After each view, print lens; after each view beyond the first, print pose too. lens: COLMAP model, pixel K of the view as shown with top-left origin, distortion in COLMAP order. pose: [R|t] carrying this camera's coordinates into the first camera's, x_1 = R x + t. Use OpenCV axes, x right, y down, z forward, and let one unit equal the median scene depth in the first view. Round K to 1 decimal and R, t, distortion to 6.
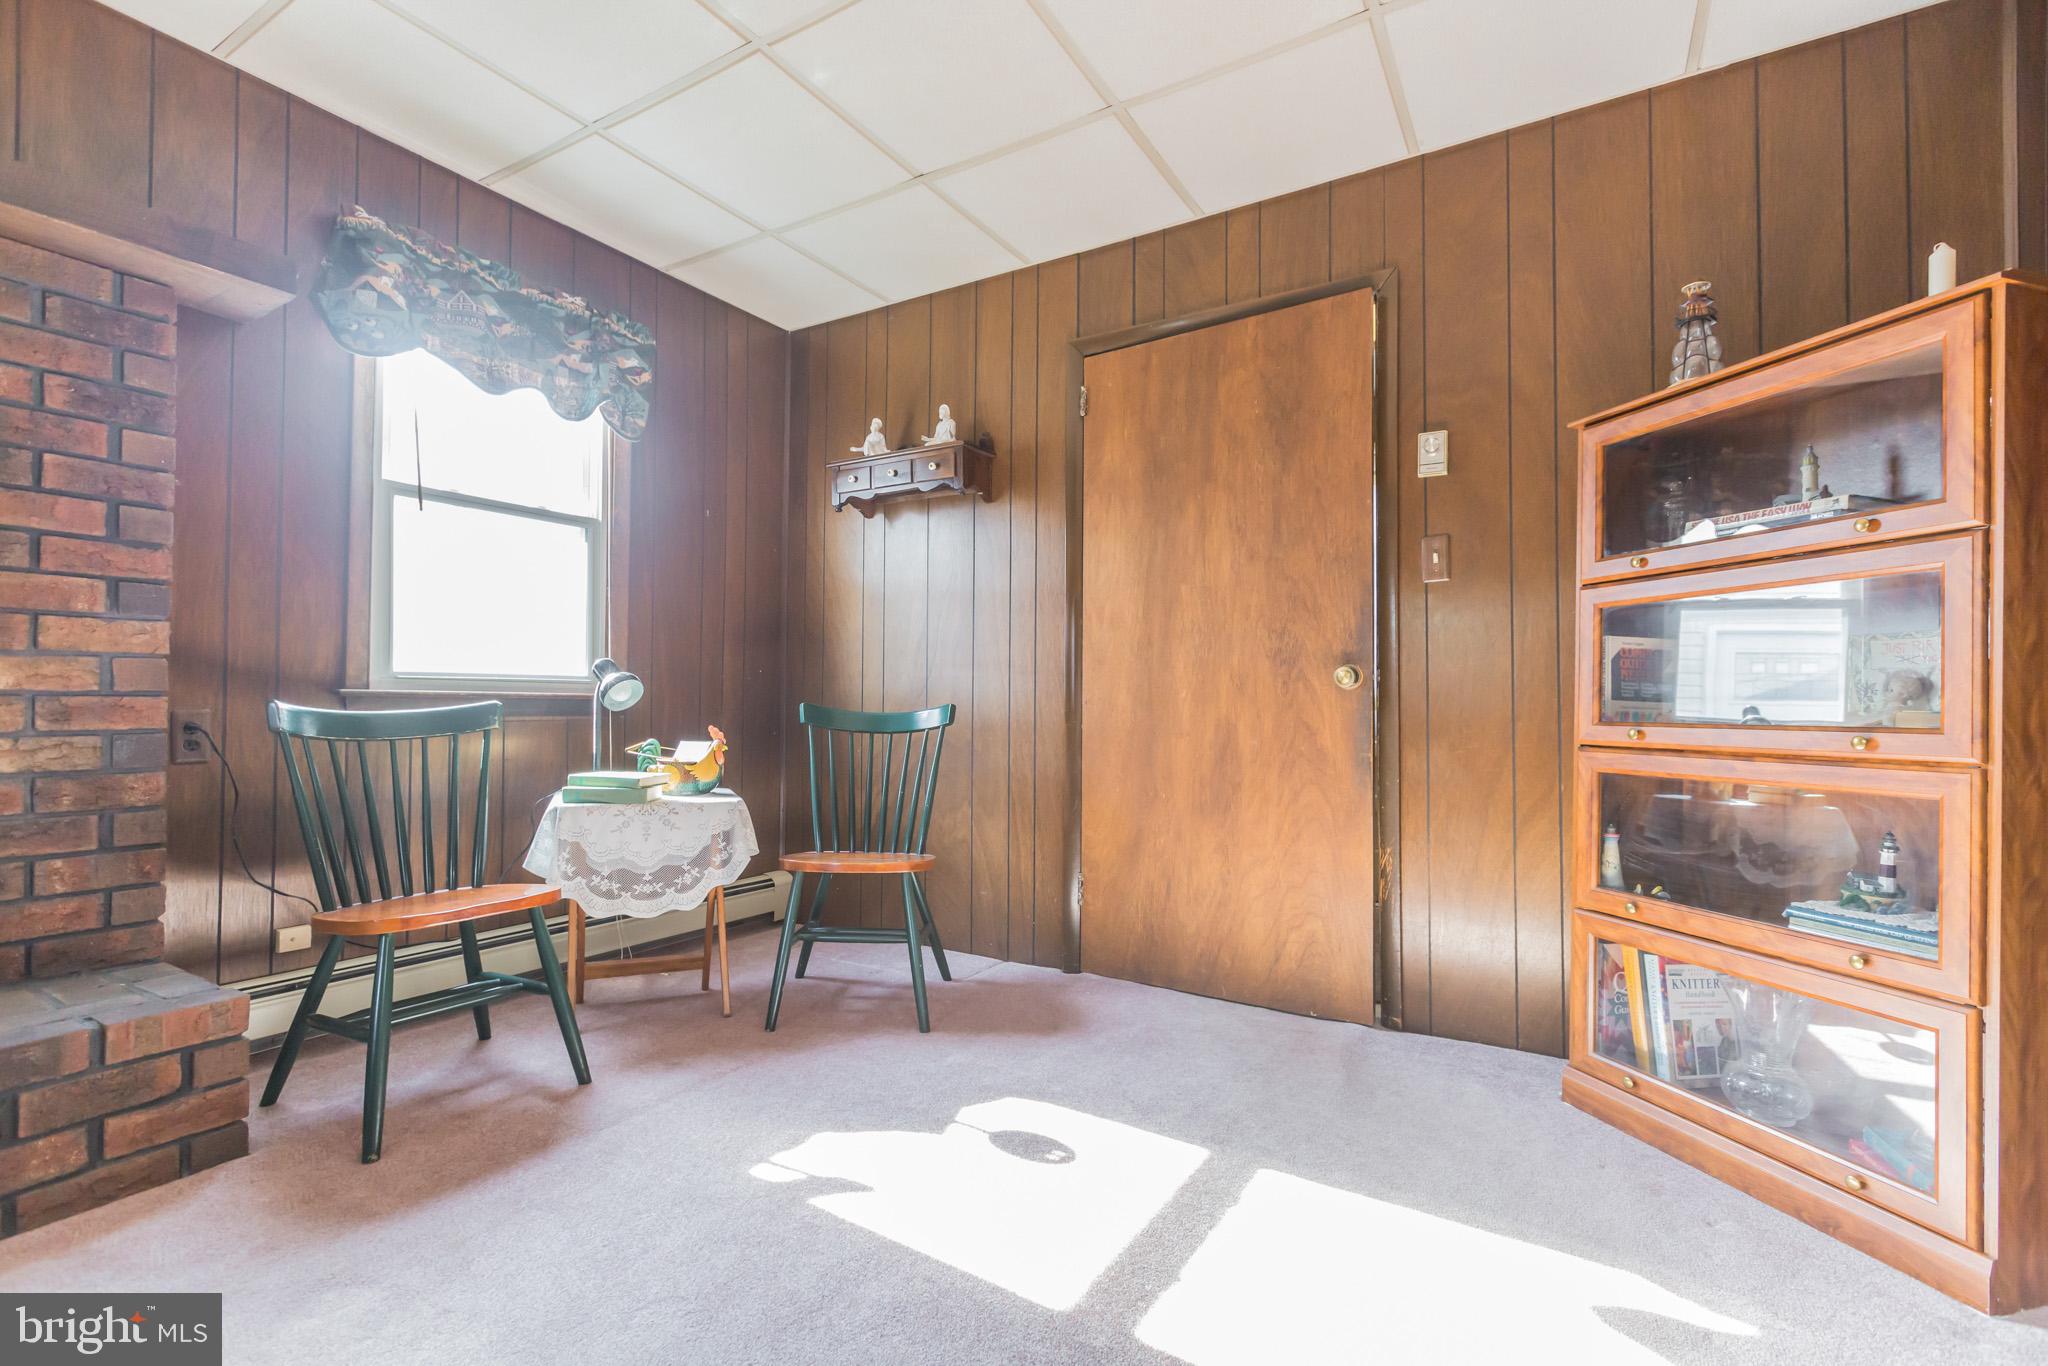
lens RADIAL K [[921.7, 0, 1029.1], [0, 921.7, 696.1], [0, 0, 1]] dist [-0.012277, -0.001634]
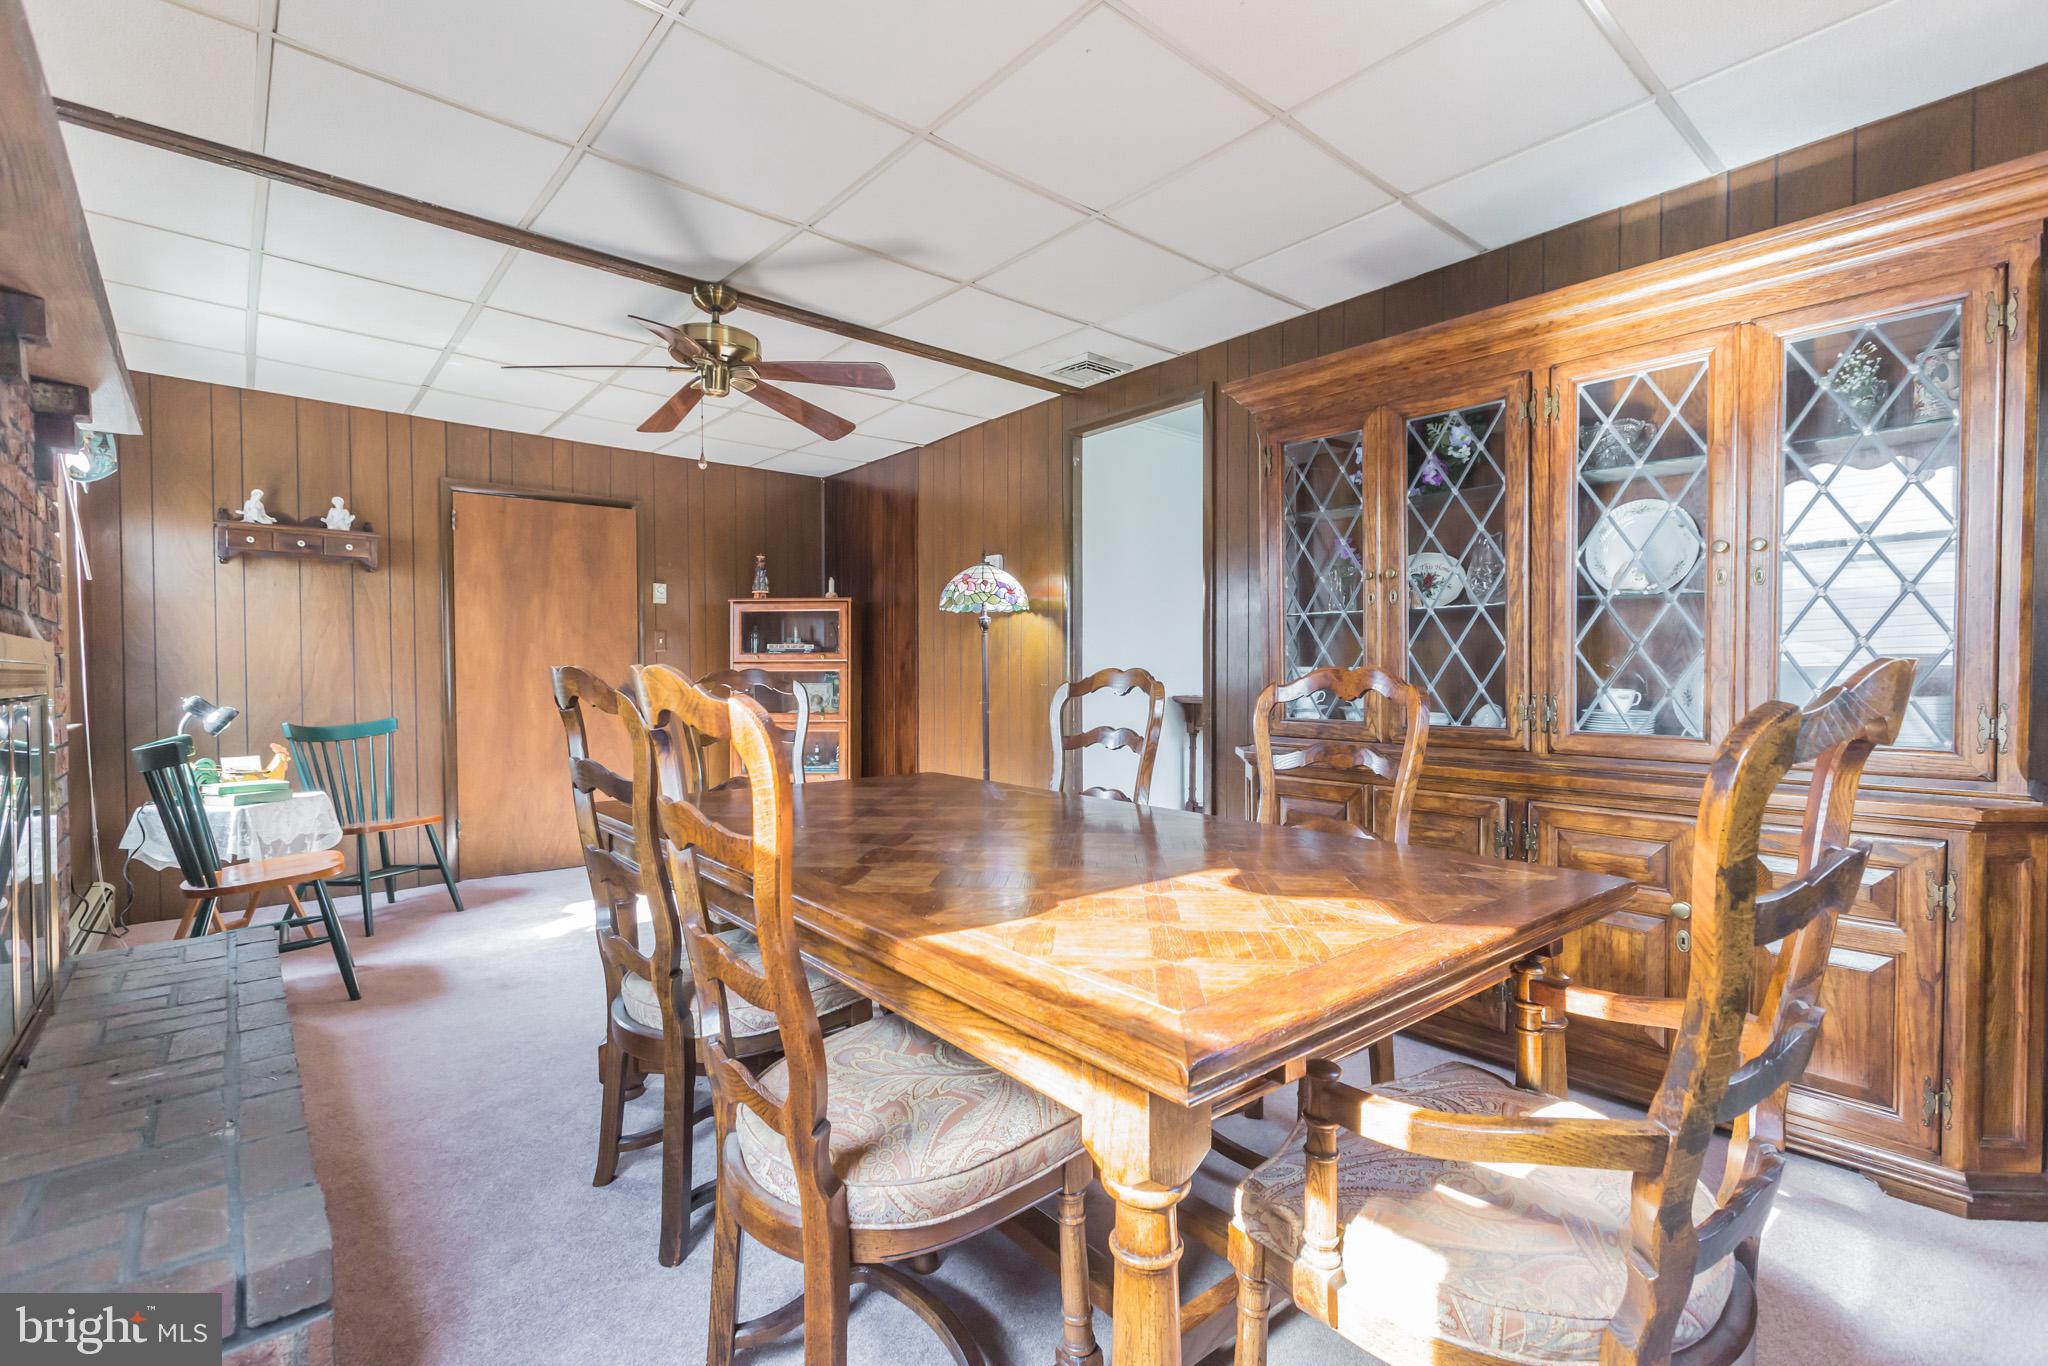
lens RADIAL K [[921.7, 0, 1018.0], [0, 921.7, 688.6], [0, 0, 1]] dist [-0.012277, -0.001634]
pose [[0.308178, -0.017622, 0.951166, -1.227203], [-0.008279, 0.999741, 0.021205, -0.079423], [-0.951293, -0.014409, 0.307952, -0.434547]]
